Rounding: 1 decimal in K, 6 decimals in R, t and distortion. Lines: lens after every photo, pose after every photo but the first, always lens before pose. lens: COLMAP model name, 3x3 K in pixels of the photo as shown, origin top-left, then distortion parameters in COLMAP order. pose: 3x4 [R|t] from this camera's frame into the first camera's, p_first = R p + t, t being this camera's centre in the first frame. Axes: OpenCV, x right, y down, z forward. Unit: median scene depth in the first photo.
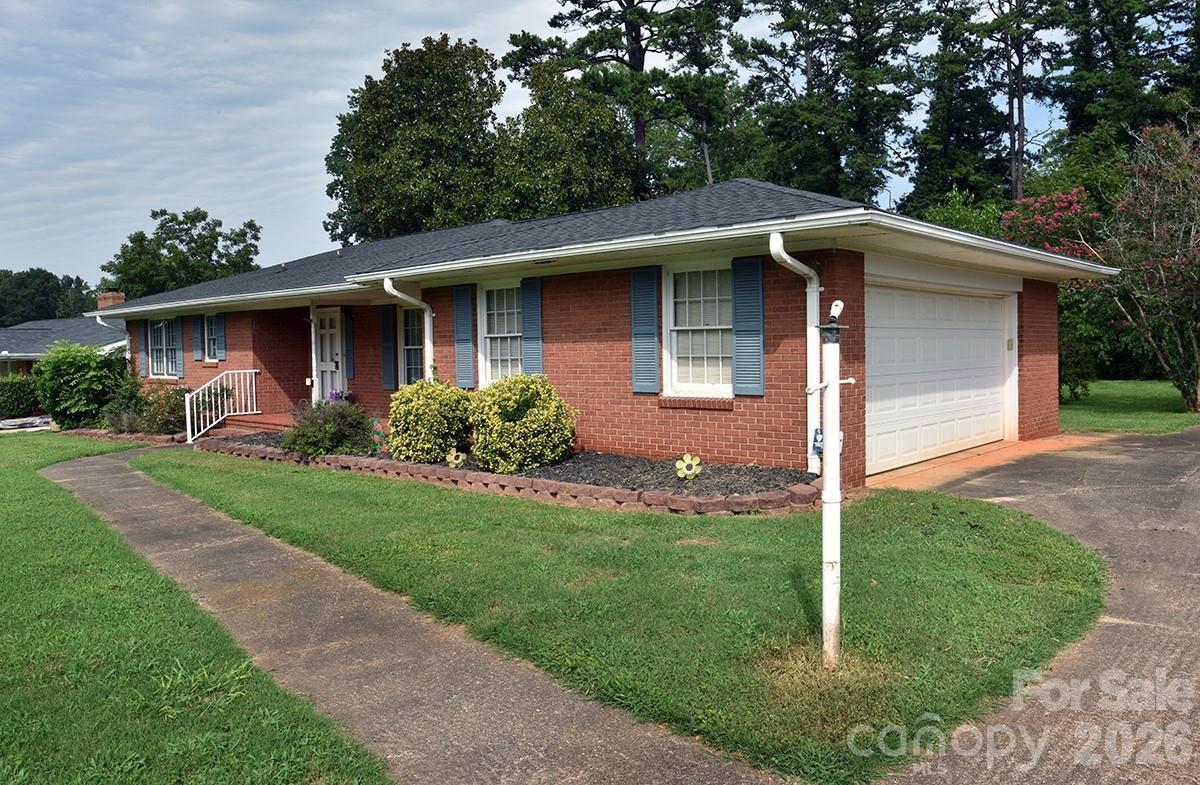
lens RADIAL K [[882.1, 0, 626.2], [0, 882.1, 374.1], [0, 0, 1]] dist [-0.046319, 0.007567]
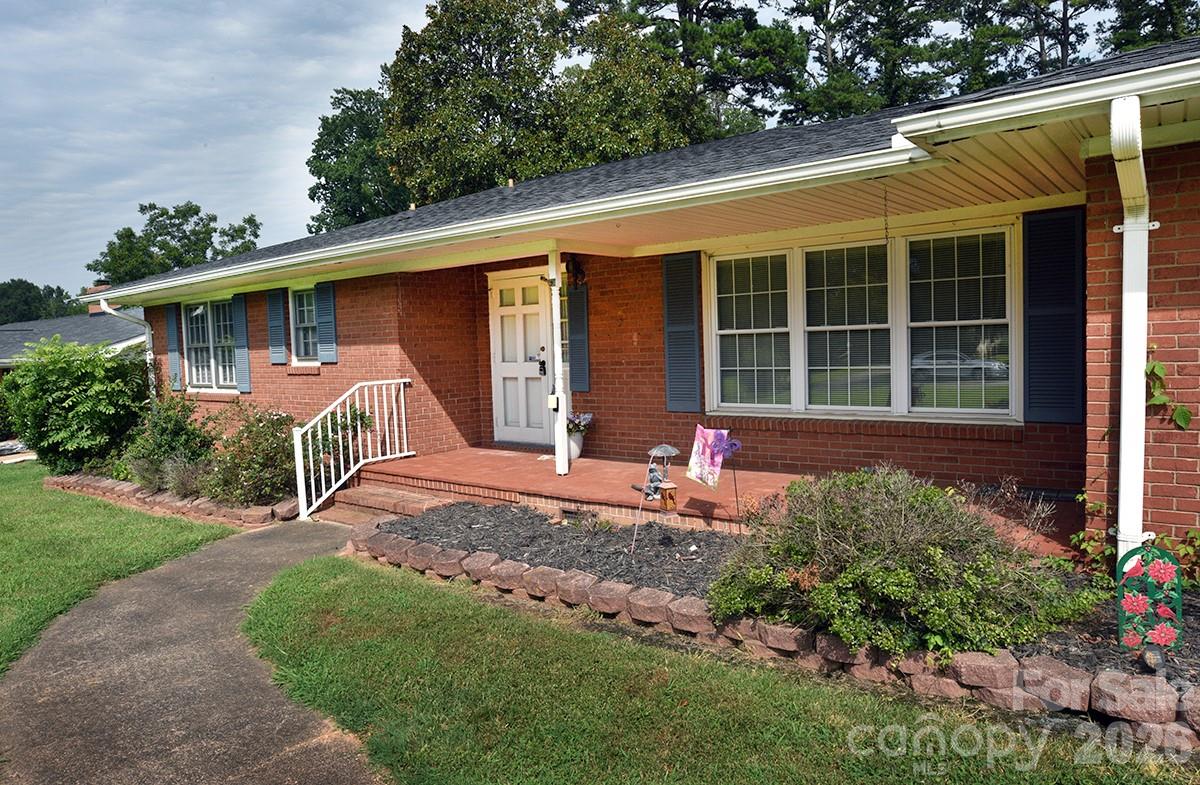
lens RADIAL K [[780.5, 0, 602.9], [0, 780.5, 395.1], [0, 0, 1]] dist [-0.065273, 0.031919]
pose [[0.998368, -0.021261, 0.053000, -0.155835], [0.019409, 0.999191, 0.035225, -0.004560], [-0.053706, -0.034139, 0.997973, 0.237806]]
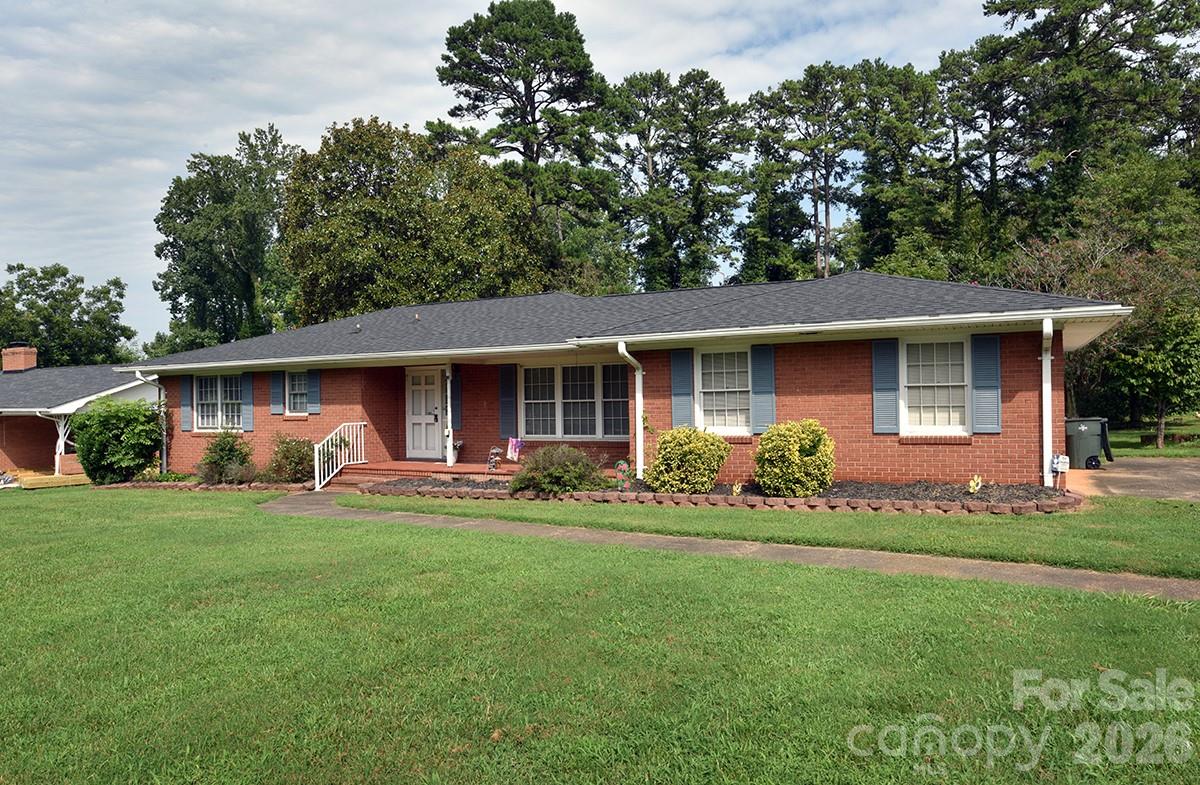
lens RADIAL K [[811.5, 0, 600.0], [0, 811.5, 392.5], [0, 0, 1]] dist [-0.073782, 0.054334]
pose [[0.970598, 0.004668, 0.240660, -0.183692], [0.007066, 0.998828, -0.047873, 0.003937], [-0.240602, 0.048166, 0.969428, -0.019075]]
